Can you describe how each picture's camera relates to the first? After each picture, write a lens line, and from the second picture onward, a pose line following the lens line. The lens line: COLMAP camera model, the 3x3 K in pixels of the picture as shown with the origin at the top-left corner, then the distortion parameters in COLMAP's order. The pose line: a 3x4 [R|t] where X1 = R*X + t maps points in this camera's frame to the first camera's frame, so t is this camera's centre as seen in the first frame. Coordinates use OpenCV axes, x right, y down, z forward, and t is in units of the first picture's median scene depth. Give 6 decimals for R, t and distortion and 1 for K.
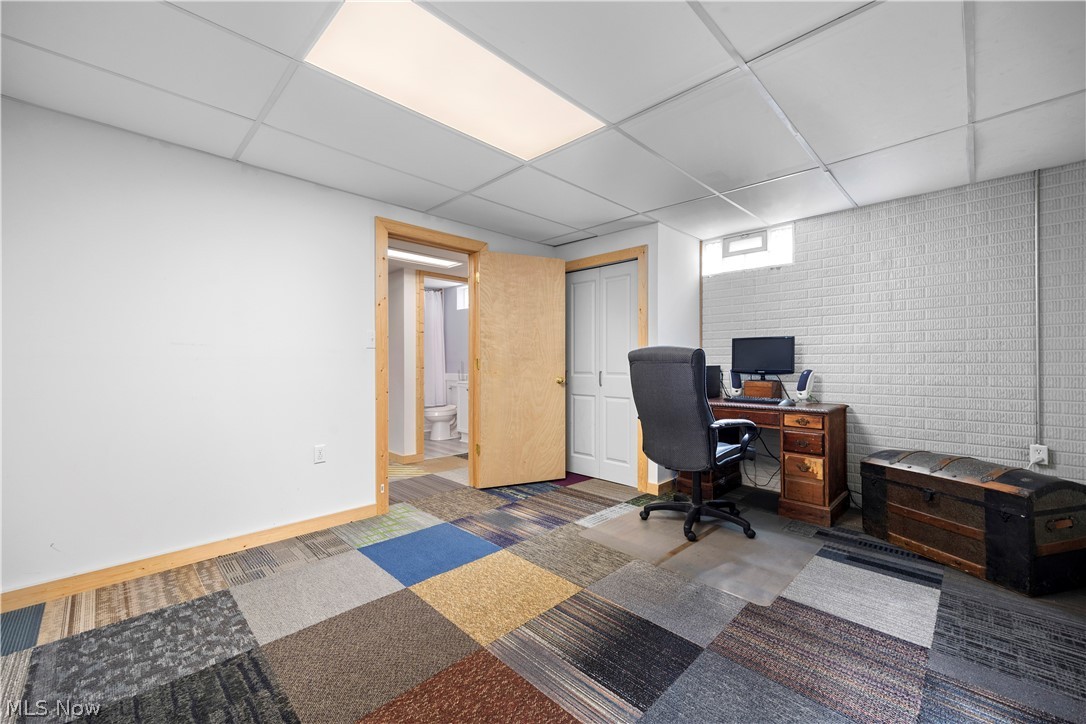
lens RADIAL K [[434.4, 0, 543.0], [0, 434.4, 362.0], [0, 0, 1]] dist [-0.000037, 0.000202]
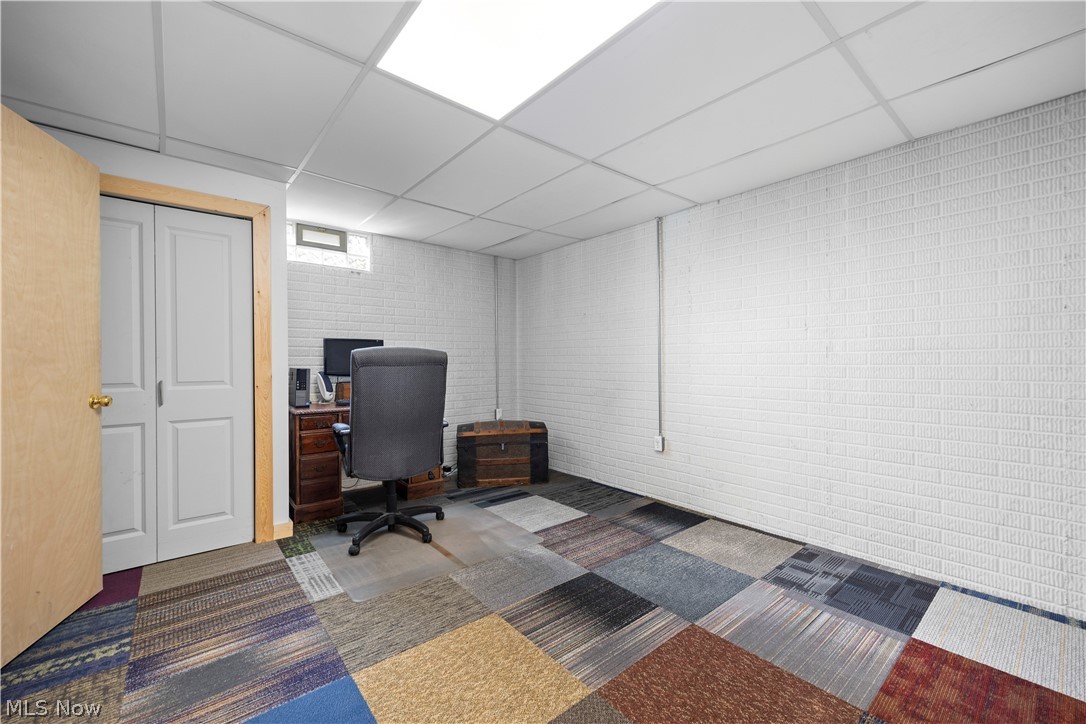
lens RADIAL K [[439.5, 0, 544.8], [0, 439.5, 364.1], [0, 0, 1]] dist [0.001239, 0.000058]
pose [[0.081806, -0.006407, 0.996628, -0.598315], [0.003568, 0.999975, 0.006136, -0.004641], [-0.996642, 0.003054, 0.081827, 0.599582]]
